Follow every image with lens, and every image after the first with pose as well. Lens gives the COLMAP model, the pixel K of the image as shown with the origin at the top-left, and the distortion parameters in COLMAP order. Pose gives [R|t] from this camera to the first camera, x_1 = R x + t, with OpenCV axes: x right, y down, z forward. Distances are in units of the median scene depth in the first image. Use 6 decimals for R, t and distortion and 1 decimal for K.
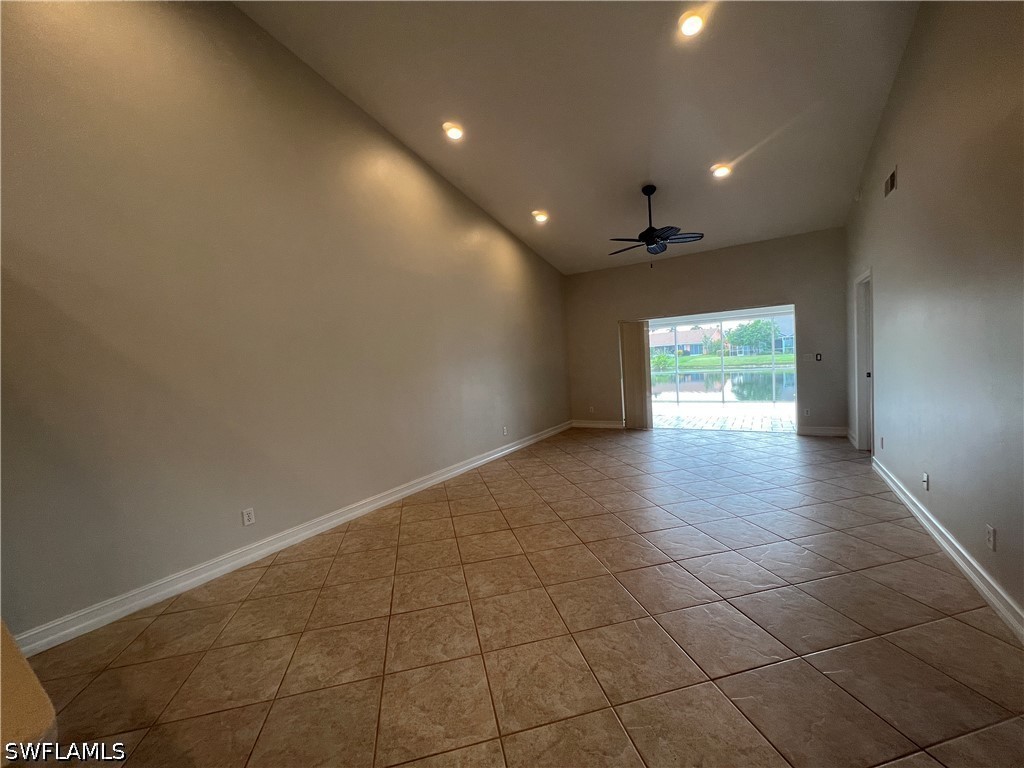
lens RADIAL K [[410.6, 0, 512.0], [0, 410.6, 384.0], [0, 0, 1]] dist [-0.000205, 0.000042]
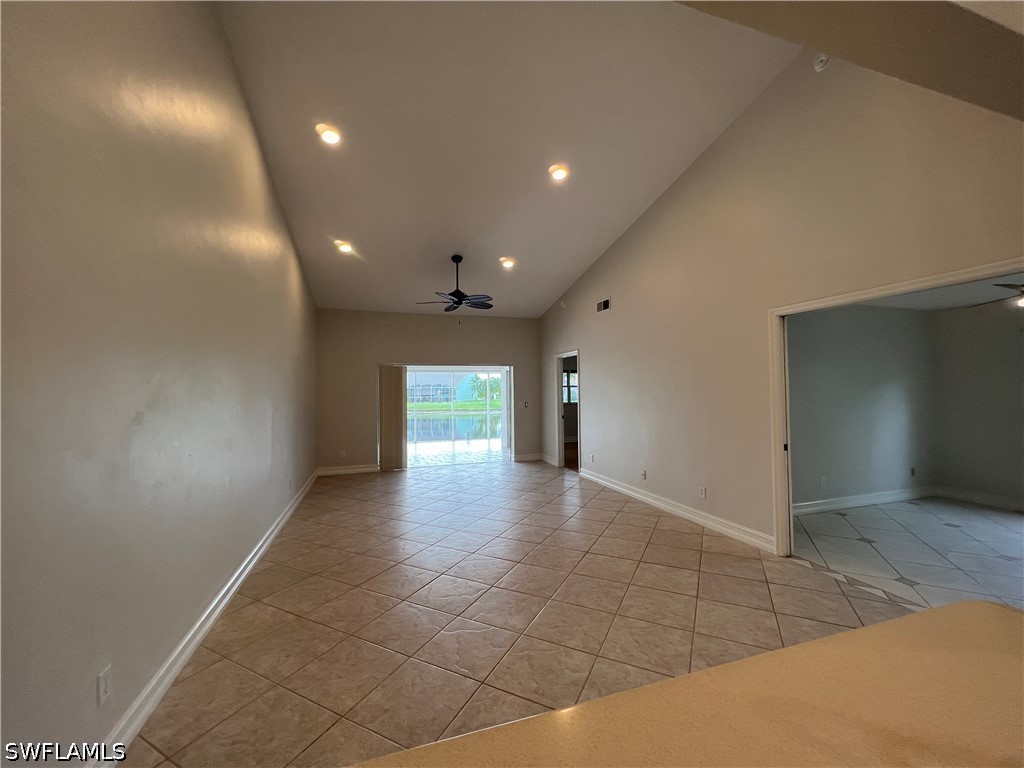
lens RADIAL K [[410.6, 0, 512.0], [0, 410.6, 384.0], [0, 0, 1]] dist [-0.000205, 0.000042]
pose [[0.636885, 0.068508, 0.767909, -0.385966], [0.017826, 0.994469, -0.103504, 0.008996], [-0.770753, 0.079609, 0.632141, 0.138312]]
